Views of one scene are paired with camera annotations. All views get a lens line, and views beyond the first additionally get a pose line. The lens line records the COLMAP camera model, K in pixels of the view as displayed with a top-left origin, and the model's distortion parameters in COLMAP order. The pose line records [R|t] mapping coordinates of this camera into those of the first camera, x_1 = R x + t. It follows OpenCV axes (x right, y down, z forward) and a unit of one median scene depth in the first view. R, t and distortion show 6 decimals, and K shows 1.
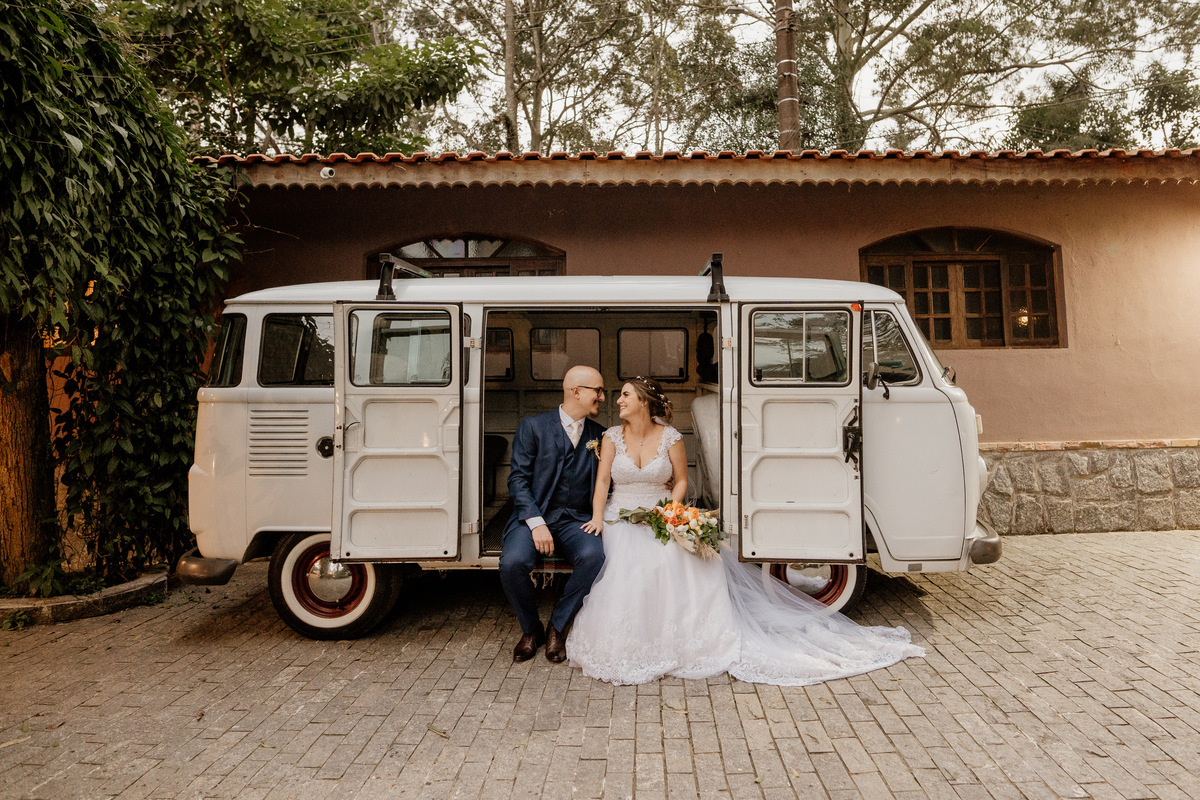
lens RADIAL K [[682.6, 0, 637.6], [0, 682.6, 378.7], [0, 0, 1]] dist [-0.034923, 0.001390]
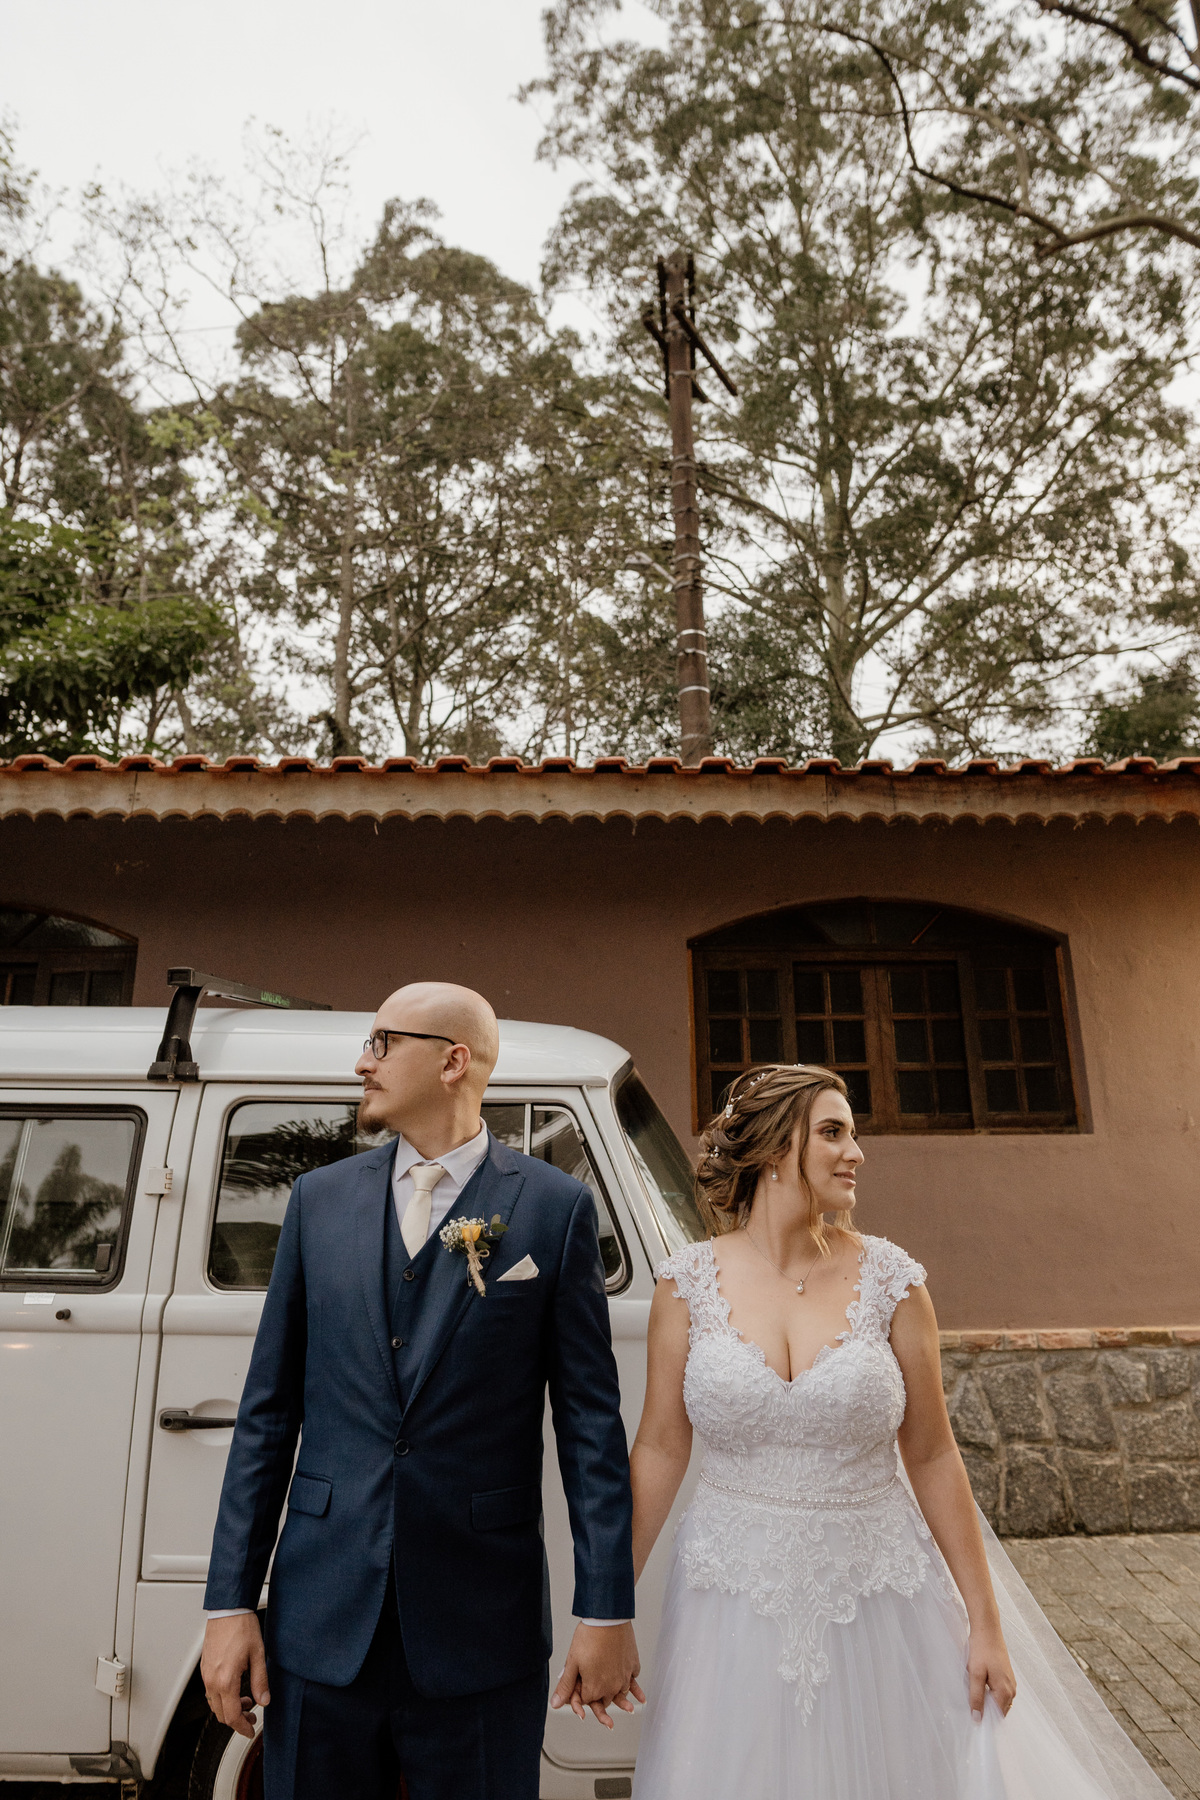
lens RADIAL K [[1024.0, 0, 594.6], [0, 1024.0, 899.5], [0, 0, 1]] dist [-0.034923, 0.001390]
pose [[0.999769, 0.011782, 0.017994, 0.237335], [-0.008035, 0.980642, -0.195645, -0.064107], [-0.019951, 0.195455, 0.980510, 0.211704]]
